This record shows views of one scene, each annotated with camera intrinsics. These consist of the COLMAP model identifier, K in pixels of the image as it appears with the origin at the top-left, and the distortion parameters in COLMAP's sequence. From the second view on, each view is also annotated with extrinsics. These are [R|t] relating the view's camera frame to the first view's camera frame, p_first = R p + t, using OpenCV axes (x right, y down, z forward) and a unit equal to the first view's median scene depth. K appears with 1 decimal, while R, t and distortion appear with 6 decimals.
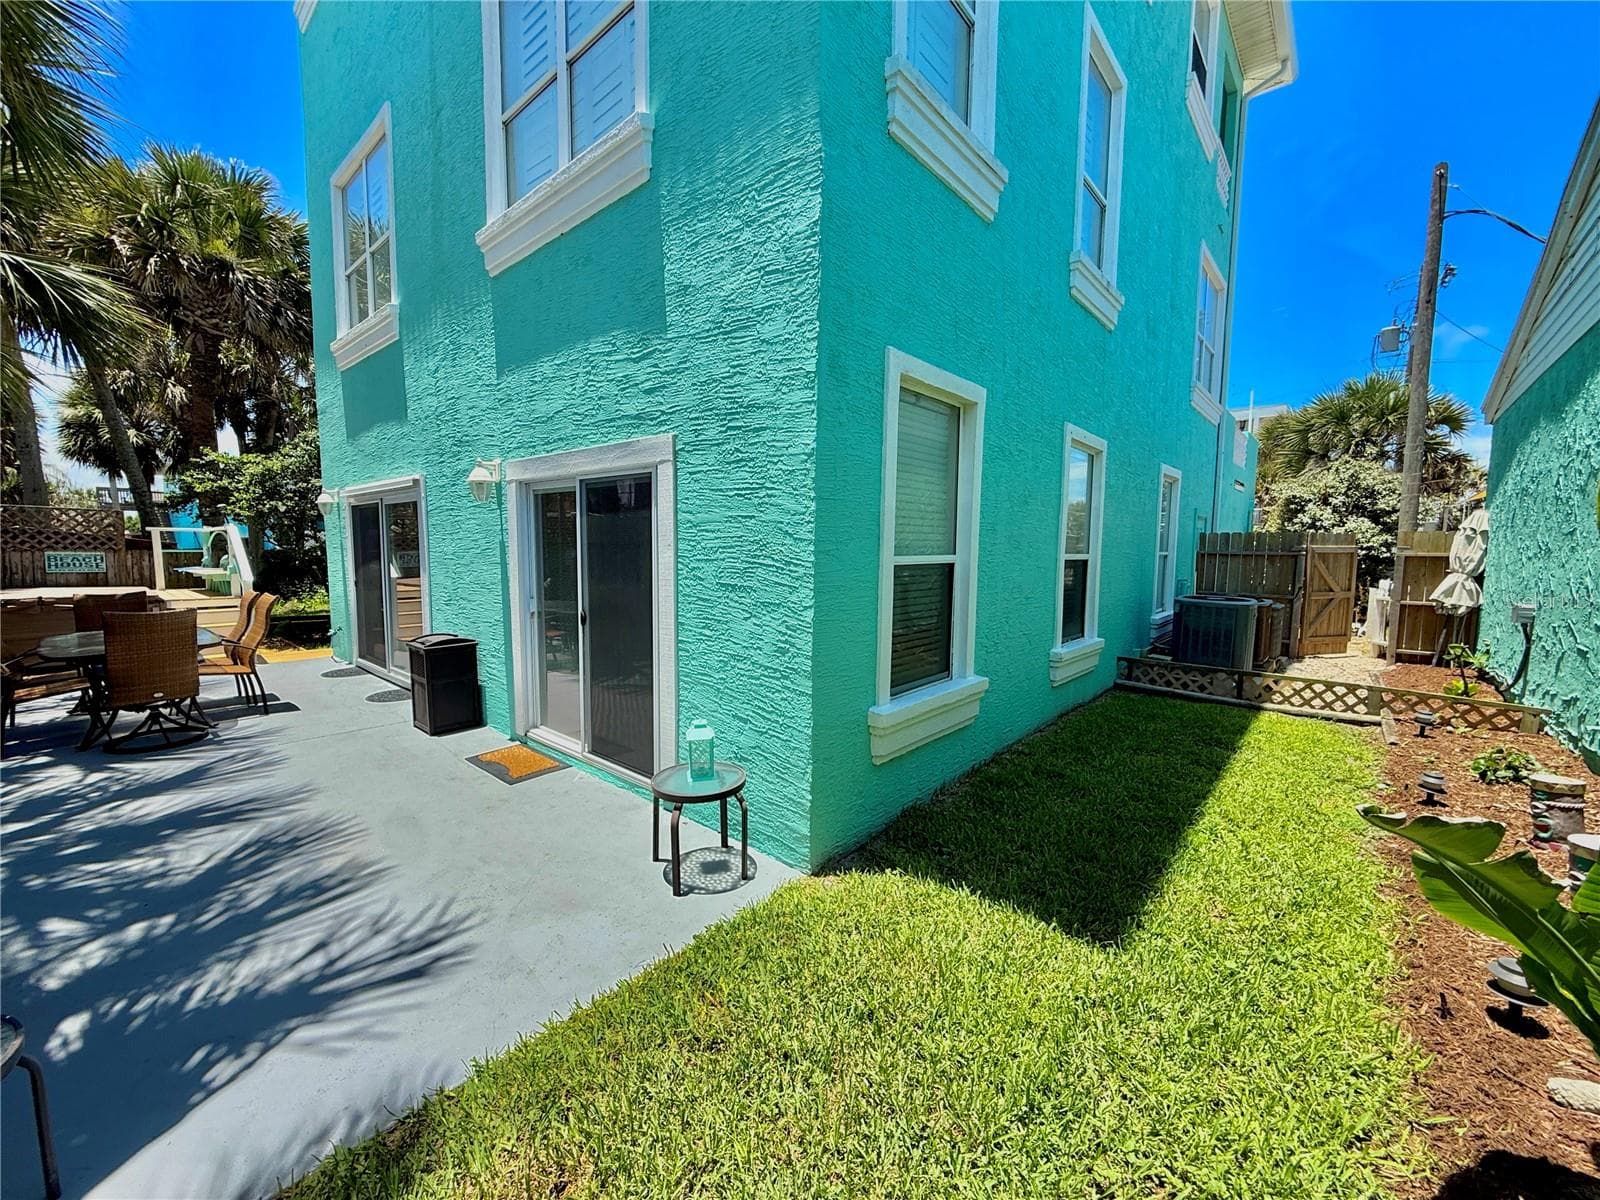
lens RADIAL K [[639.5, 0, 800.7], [0, 639.5, 602.0], [0, 0, 1]] dist [0.000354, -0.000223]
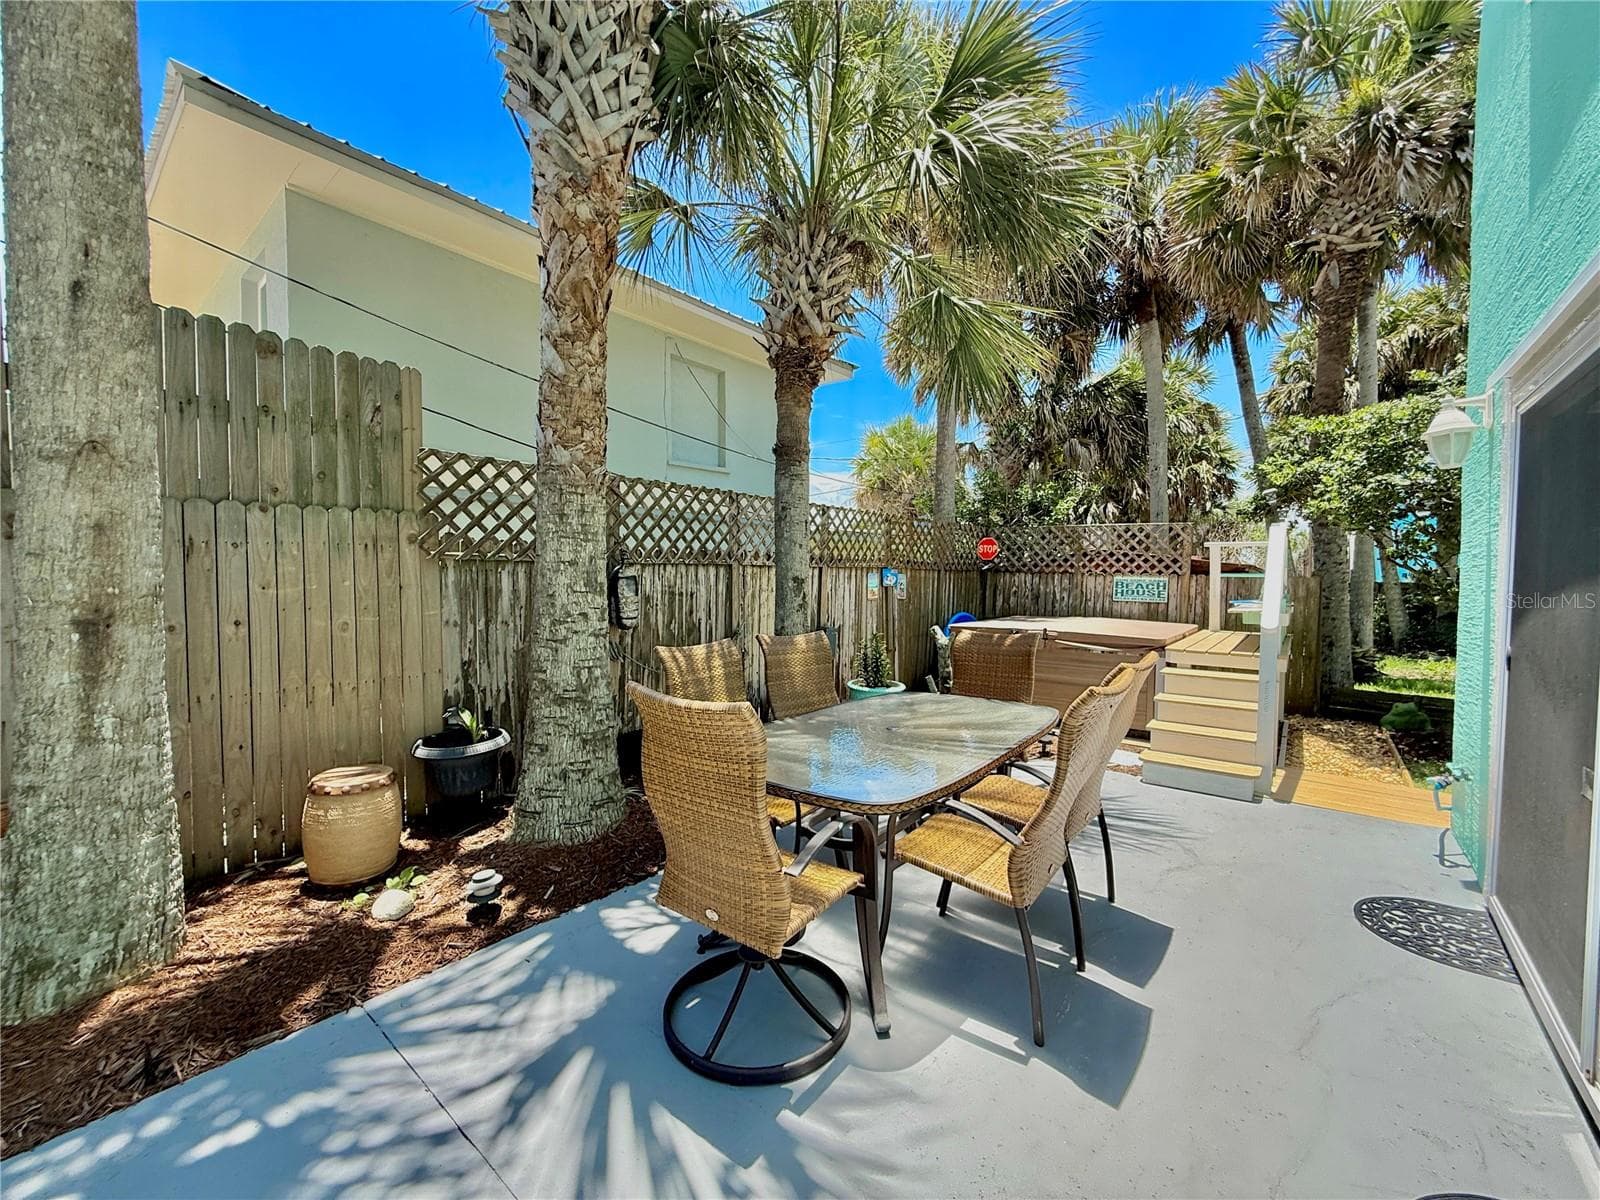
lens RADIAL K [[639.5, 0, 796.4], [0, 639.5, 598.9], [0, 0, 1]] dist [0.000354, -0.000223]
pose [[0.034345, 0.028236, -0.999011, -0.335324], [-0.093034, 0.995351, 0.024934, -0.030262], [0.995070, 0.092086, 0.036812, 0.544508]]
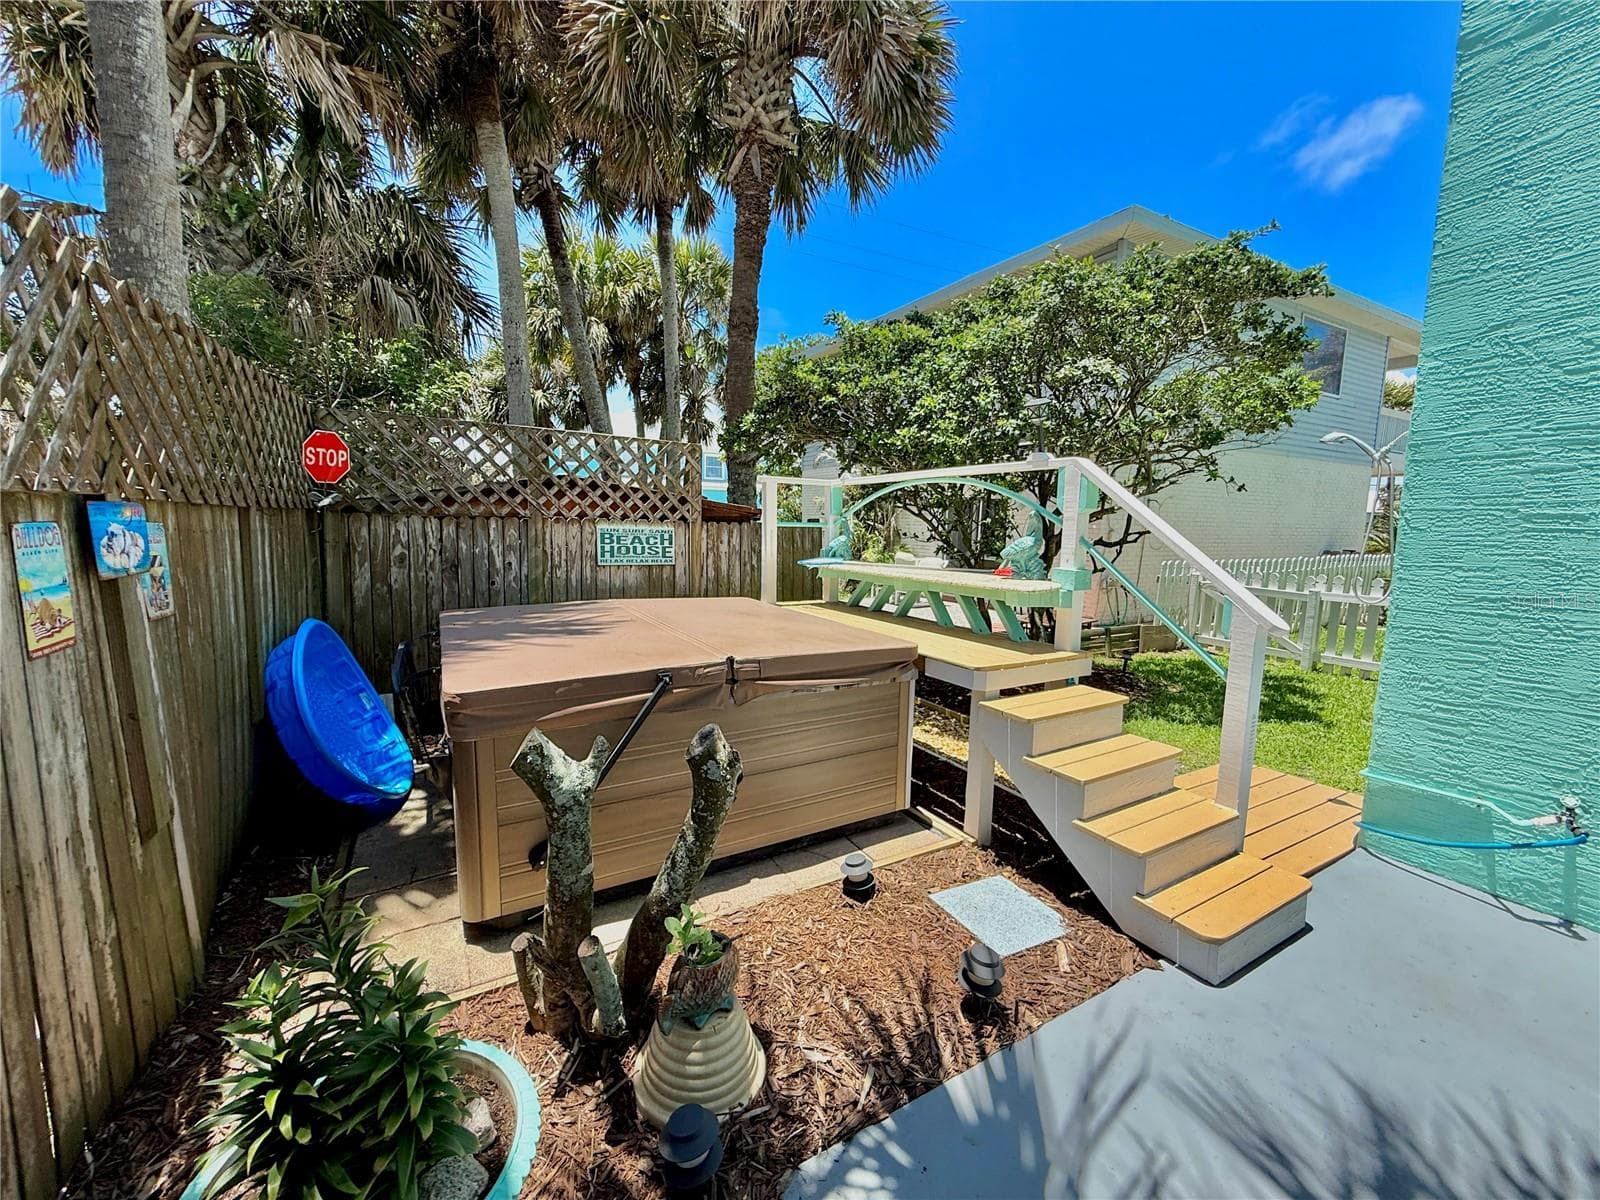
lens RADIAL K [[639.5, 0, 795.2], [0, 639.5, 598.7], [0, 0, 1]] dist [0.000354, -0.000223]
pose [[0.942098, 0.047427, -0.331968, -0.863355], [-0.037024, 0.998607, 0.037598, -0.044526], [0.333289, -0.023130, 0.942541, 0.574009]]
